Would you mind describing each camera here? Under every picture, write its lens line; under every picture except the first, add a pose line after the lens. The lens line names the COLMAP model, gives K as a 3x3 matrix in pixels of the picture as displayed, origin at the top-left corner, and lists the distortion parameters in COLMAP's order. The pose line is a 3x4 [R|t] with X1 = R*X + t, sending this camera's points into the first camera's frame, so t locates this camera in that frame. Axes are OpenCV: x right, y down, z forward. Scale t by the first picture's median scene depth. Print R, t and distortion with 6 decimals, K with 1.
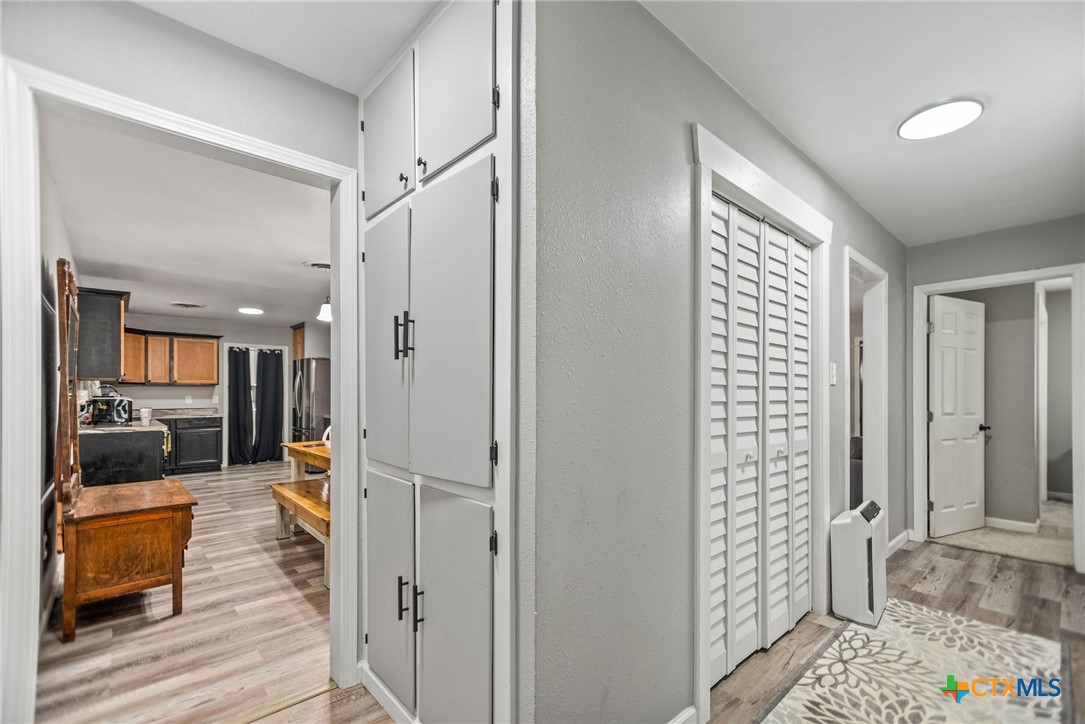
lens RADIAL K [[465.3, 0, 538.3], [0, 465.3, 392.6], [0, 0, 1]] dist [0.002709, 0.000080]
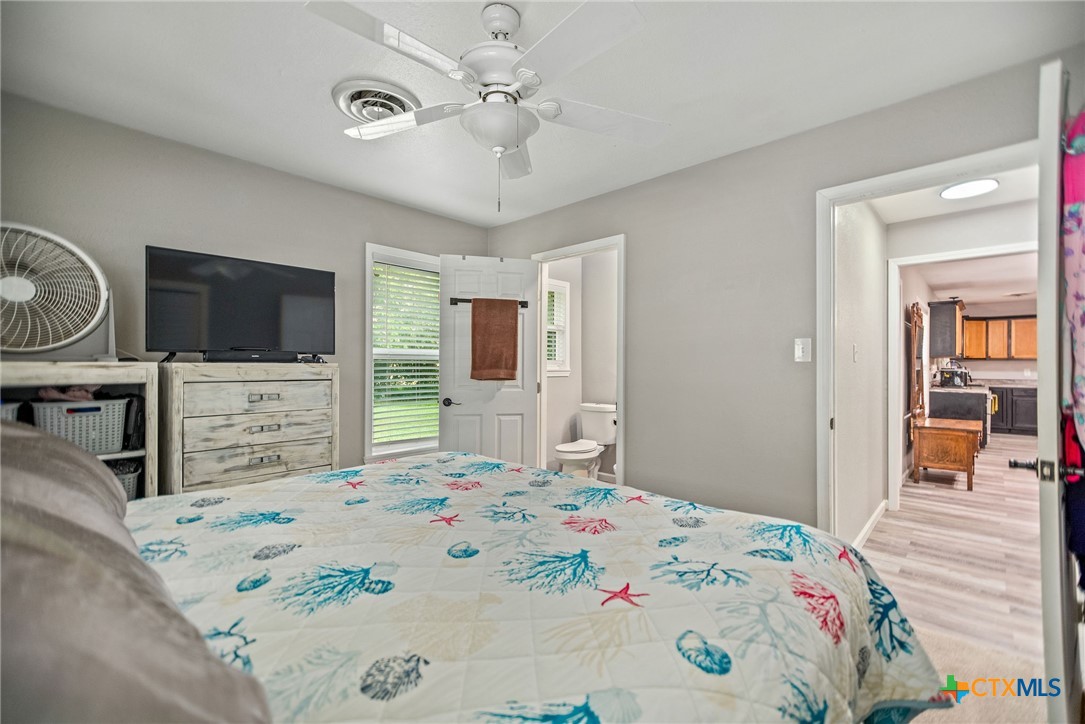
lens RADIAL K [[465.3, 0, 545.3], [0, 465.3, 363.5], [0, 0, 1]] dist [0.002709, 0.000080]
pose [[0.068773, 0.000810, -0.997632, 0.425457], [-0.001598, 0.999998, 0.000702, -0.006512], [0.997631, 0.001546, 0.068775, -0.355085]]
